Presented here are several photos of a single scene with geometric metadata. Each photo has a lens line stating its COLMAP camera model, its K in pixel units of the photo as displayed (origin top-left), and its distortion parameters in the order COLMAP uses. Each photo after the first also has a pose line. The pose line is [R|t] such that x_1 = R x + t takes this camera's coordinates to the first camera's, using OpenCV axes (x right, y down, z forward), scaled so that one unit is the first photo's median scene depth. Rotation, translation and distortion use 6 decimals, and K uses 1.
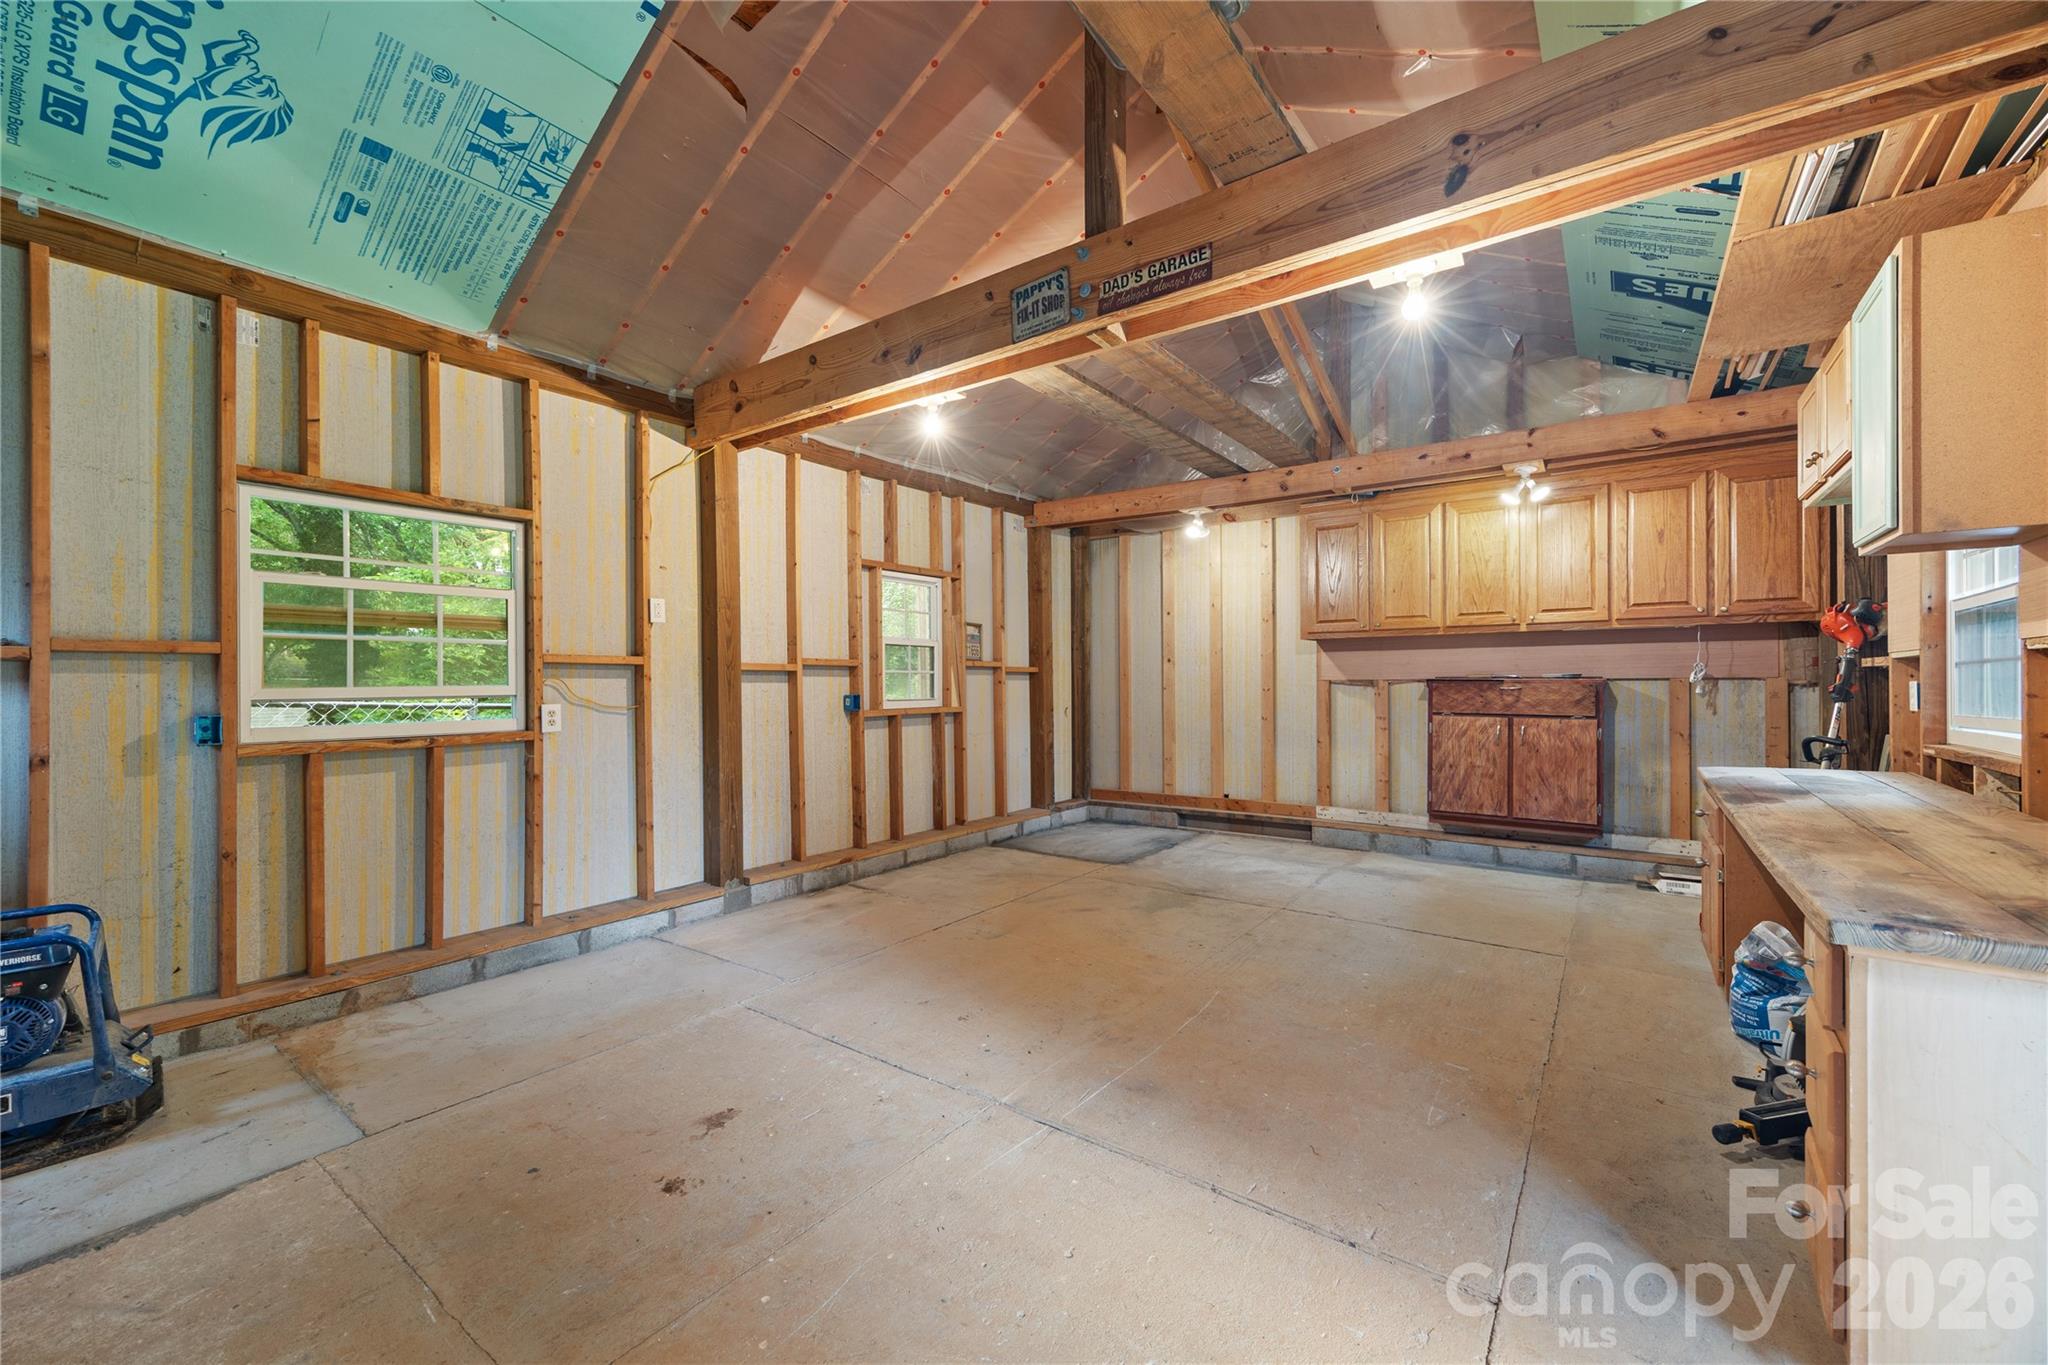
lens RADIAL K [[811.5, 0, 1023.6], [0, 811.5, 683.8], [0, 0, 1]] dist [-0.003918, -0.000105]
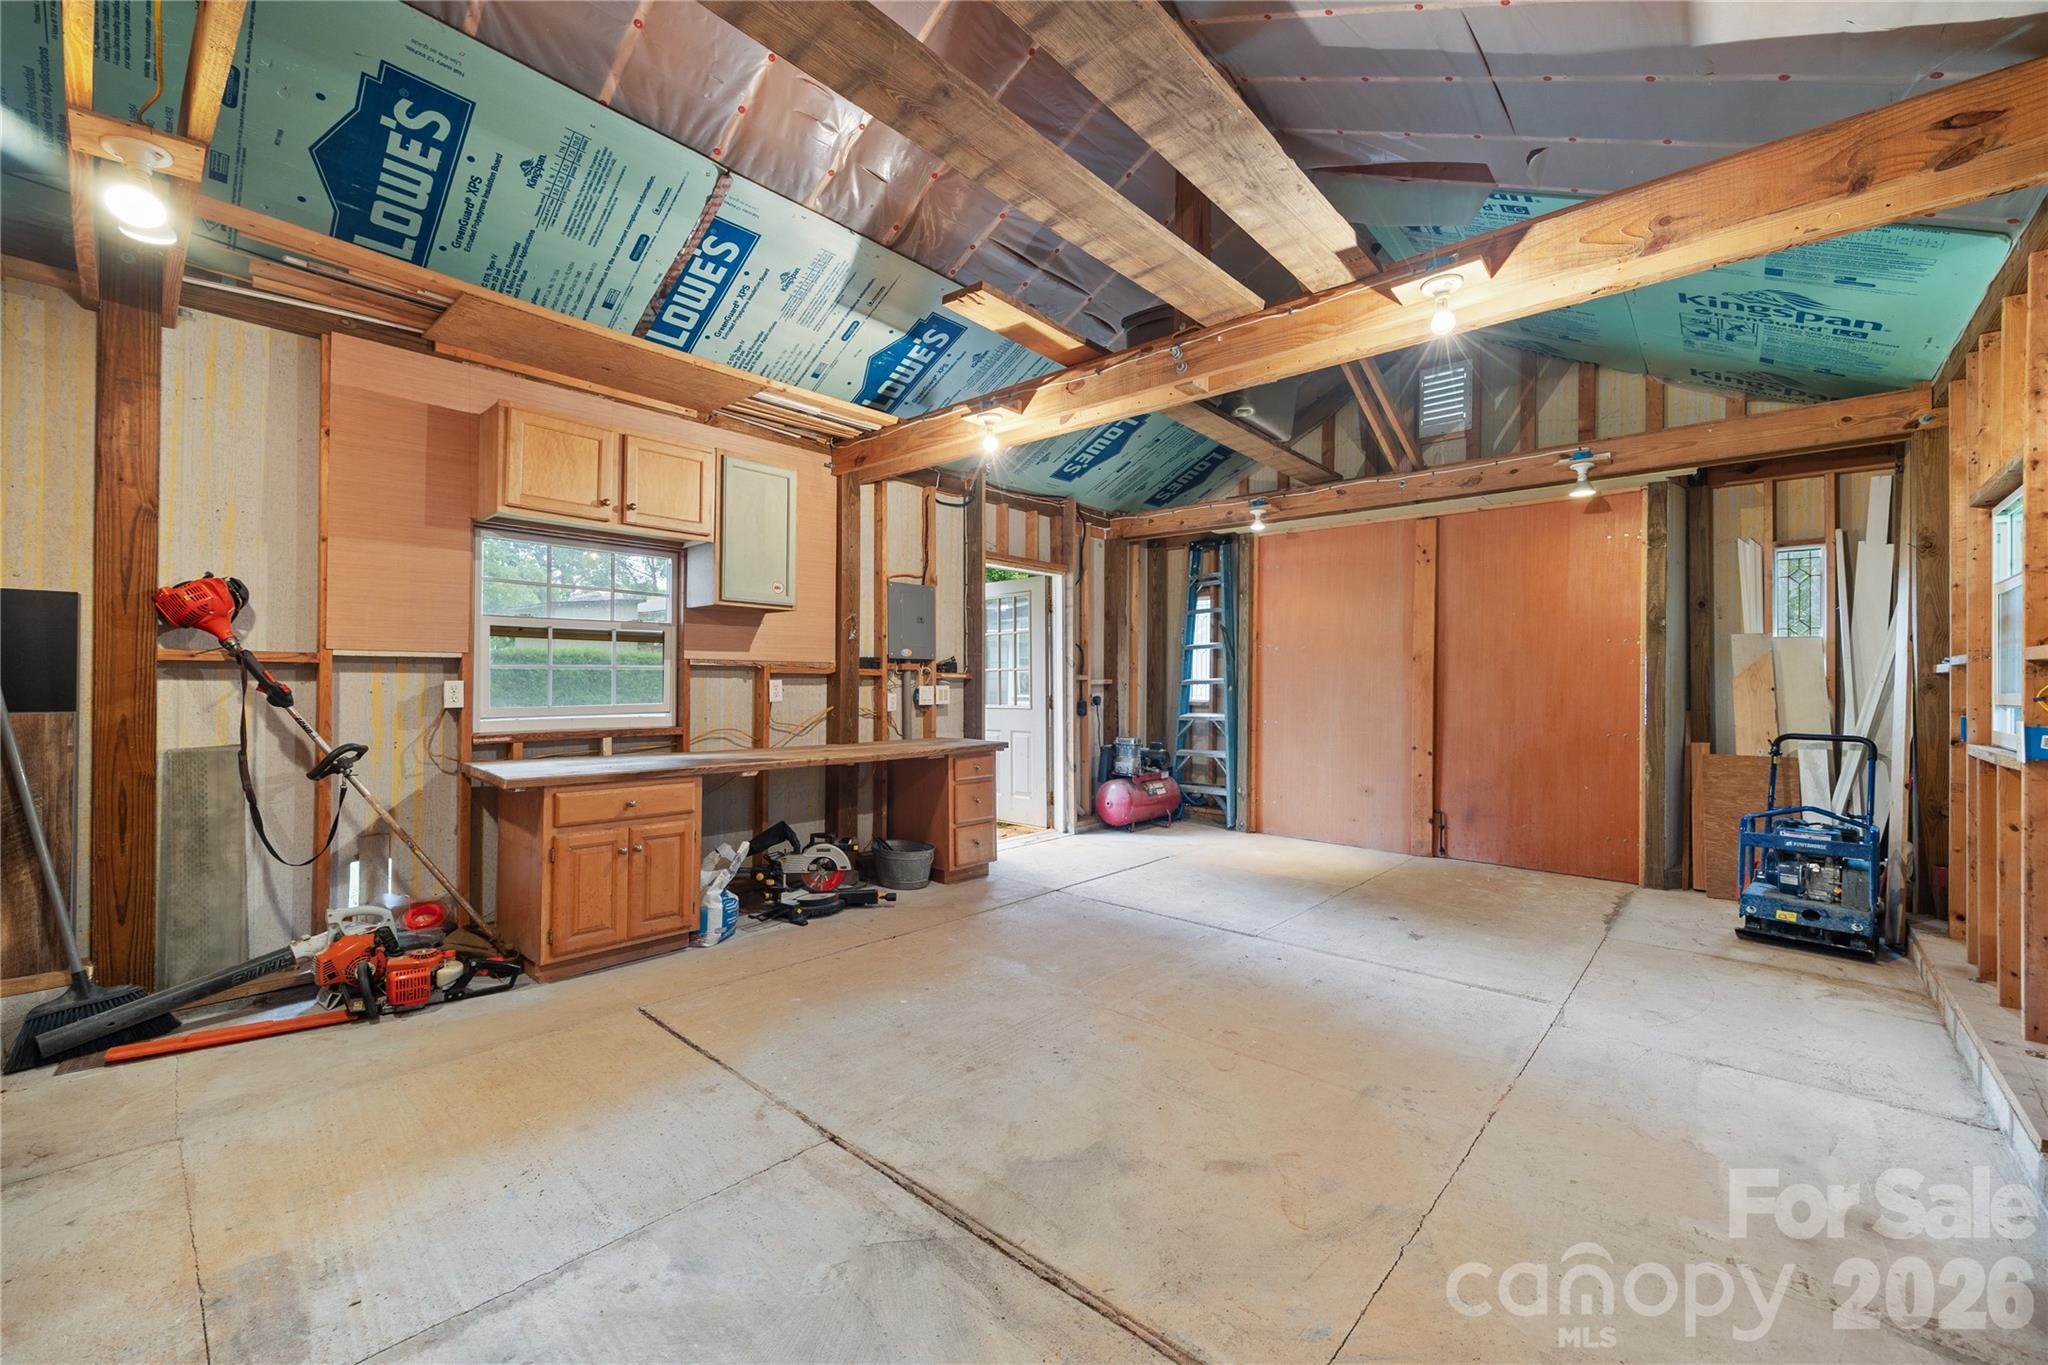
lens RADIAL K [[811.5, 0, 1026.8], [0, 811.5, 679.1], [0, 0, 1]] dist [-0.003918, -0.000105]
pose [[-0.995582, -0.001501, 0.093887, 0.170030], [-0.001891, 0.999990, -0.004067, -0.003531], [-0.093880, -0.004226, -0.995575, 1.640012]]
